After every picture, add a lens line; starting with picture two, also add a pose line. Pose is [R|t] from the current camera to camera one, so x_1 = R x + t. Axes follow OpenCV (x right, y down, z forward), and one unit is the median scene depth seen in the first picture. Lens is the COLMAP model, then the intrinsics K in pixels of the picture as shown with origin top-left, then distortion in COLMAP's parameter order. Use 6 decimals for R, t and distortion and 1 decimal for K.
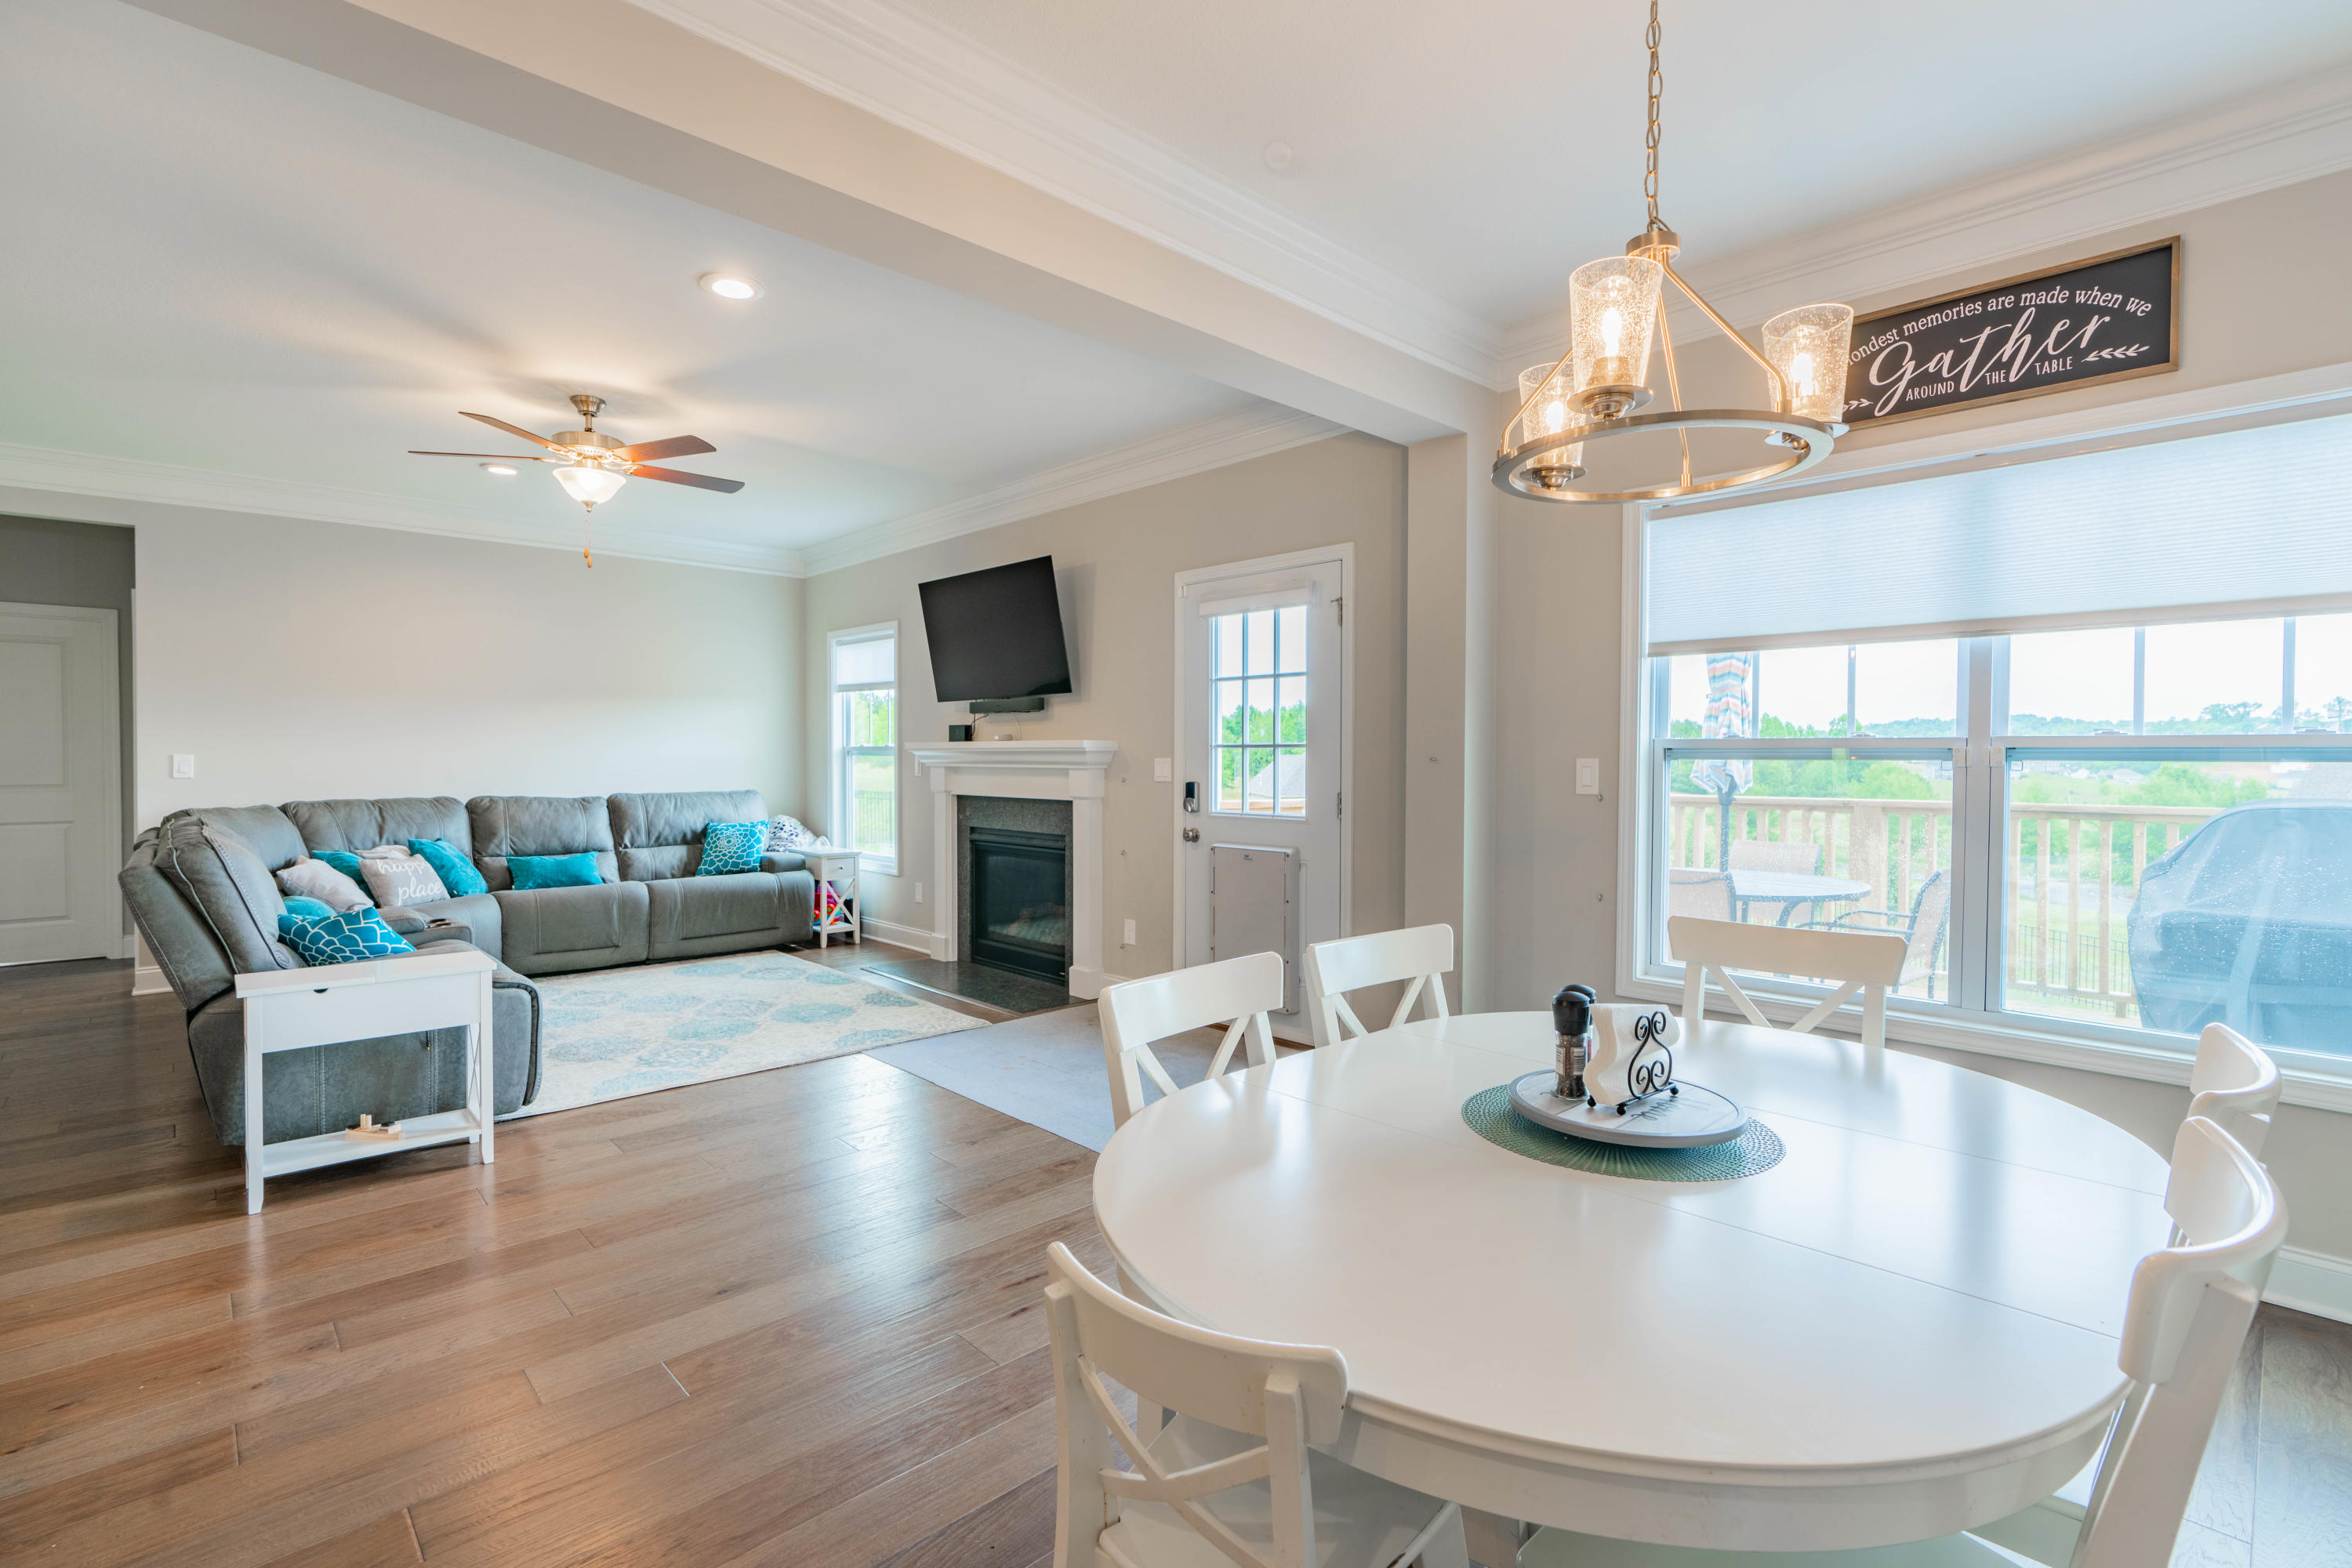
lens RADIAL K [[1074.2, 0, 1176.0], [0, 1074.2, 784.0], [0, 0, 1]] dist [-0.013728, 0.005472]
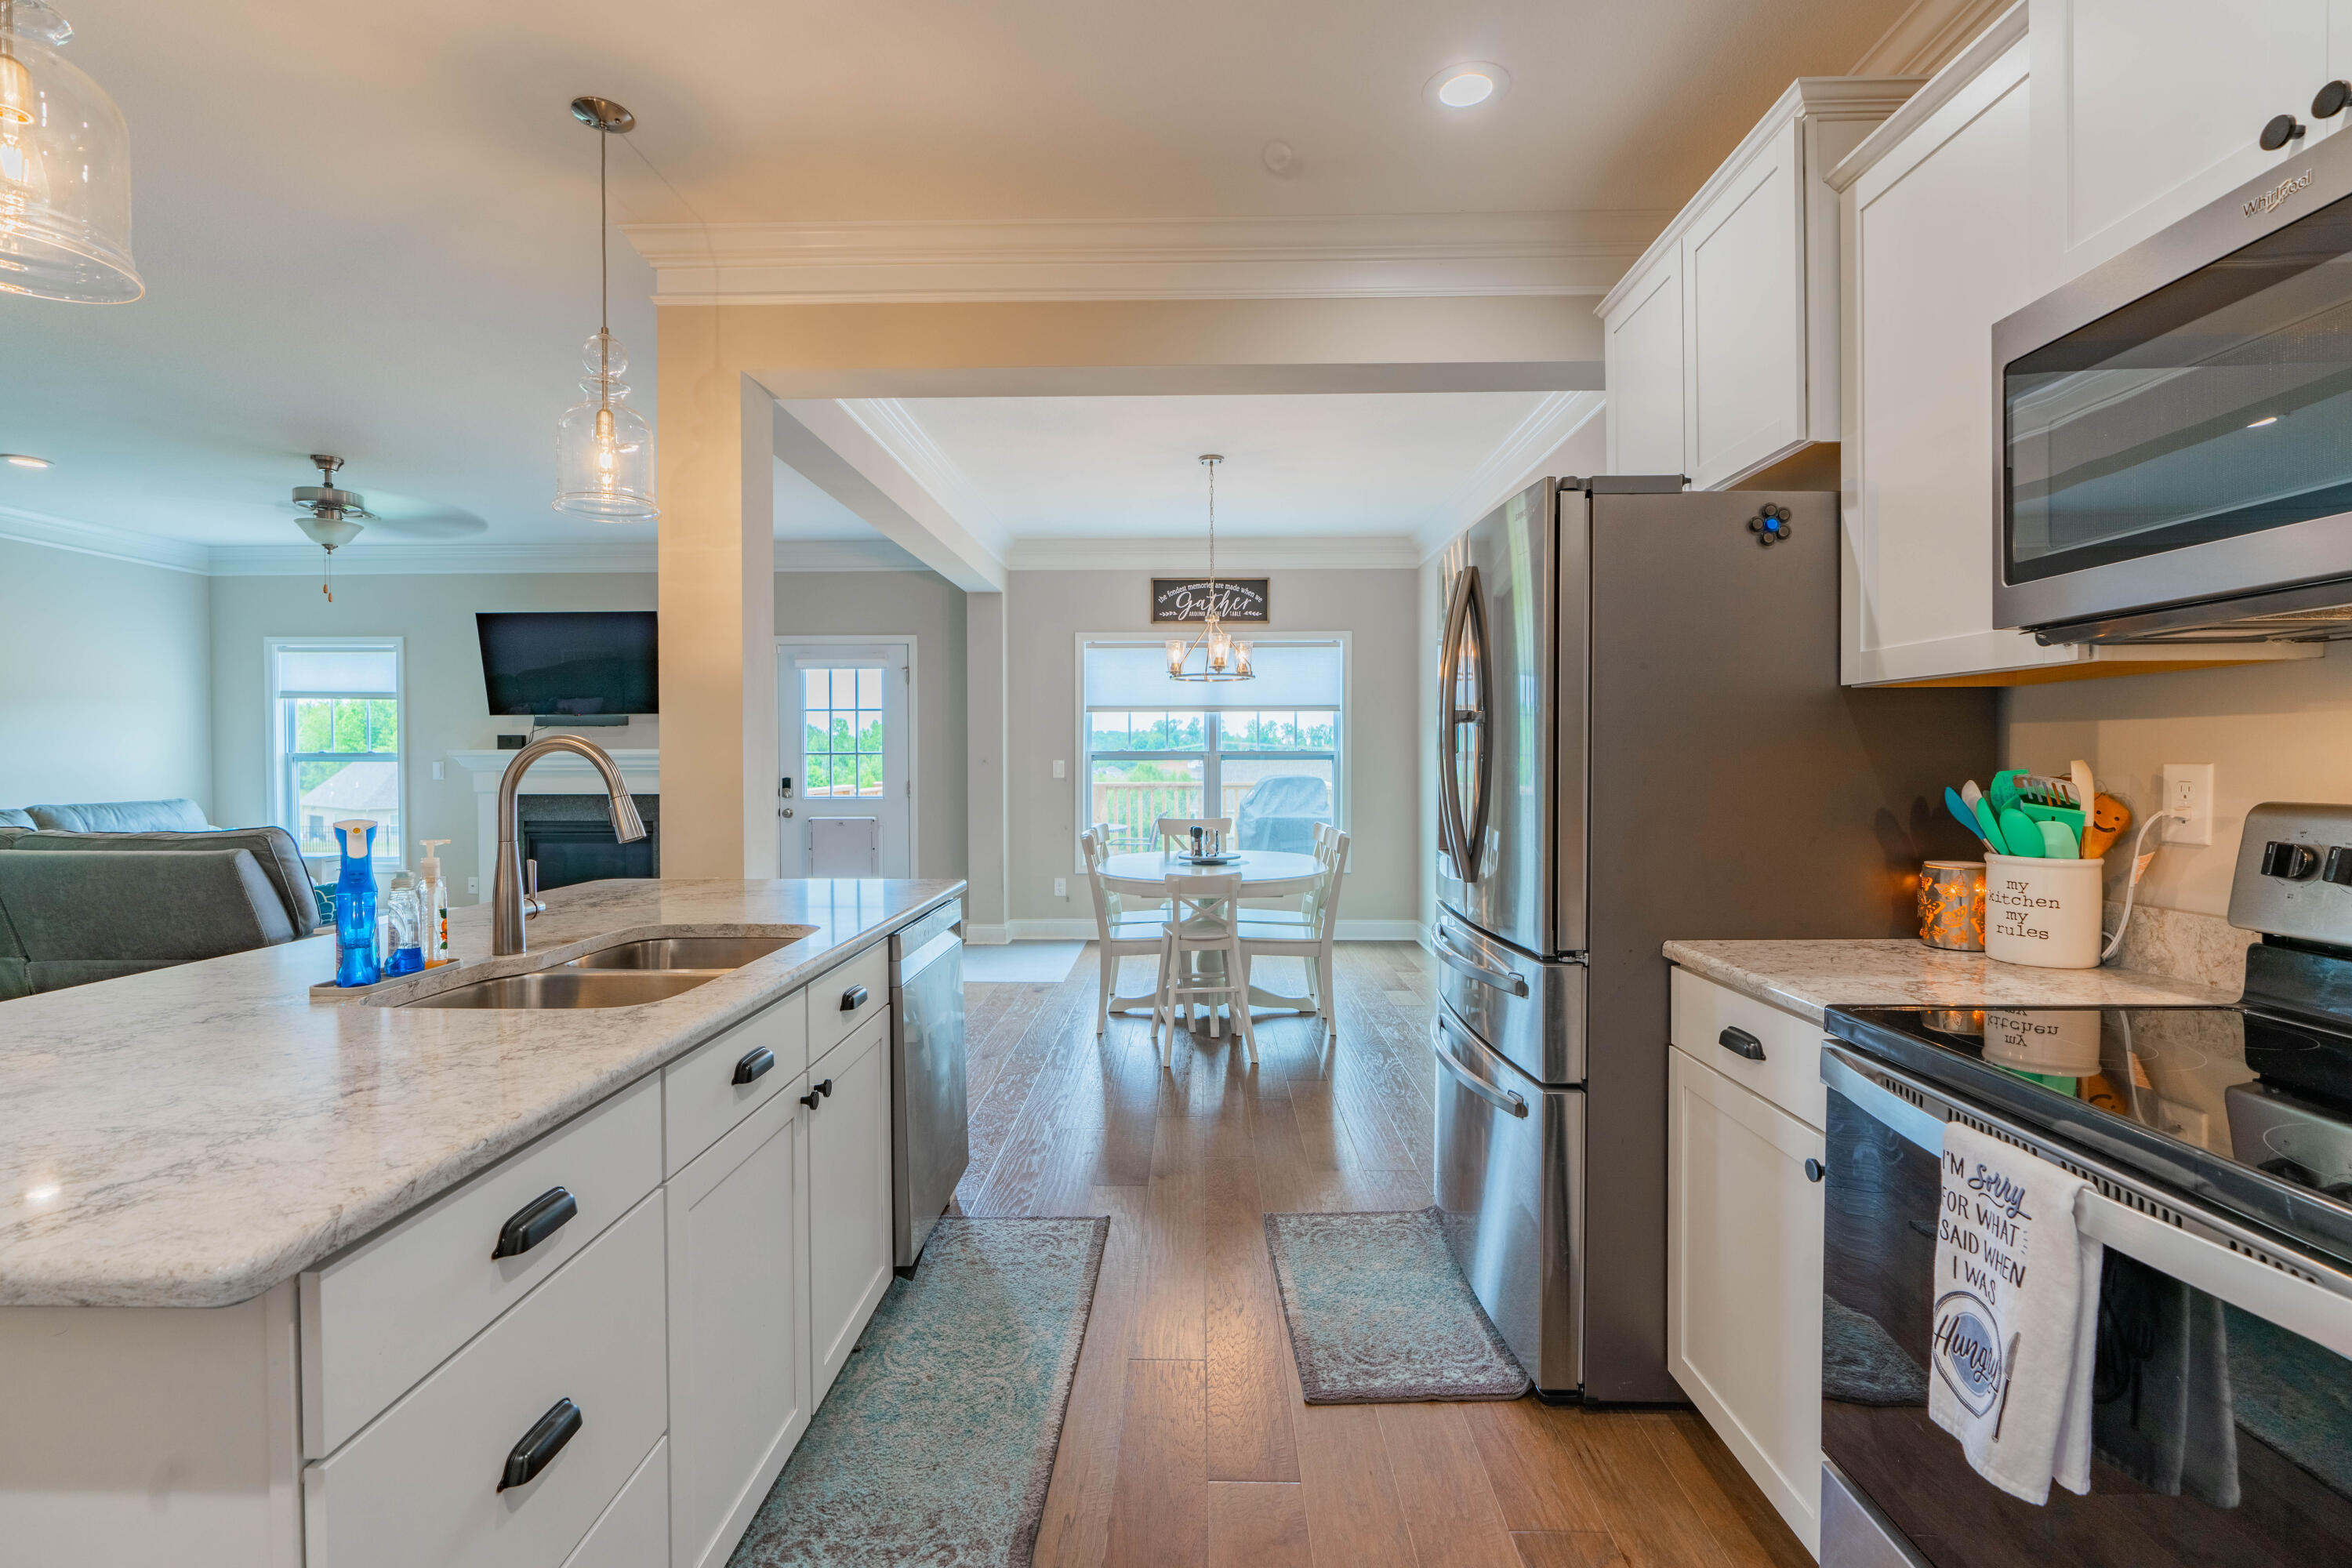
lens RADIAL K [[1046.4, 0, 1175.9], [0, 1046.4, 775.0], [0, 0, 1]] dist [-0.008970, 0.000533]
pose [[0.704642, -0.016350, 0.709374, -0.680547], [0.022760, 0.999741, 0.000434, 0.006619], [-0.709197, 0.015840, 0.704832, -0.438542]]
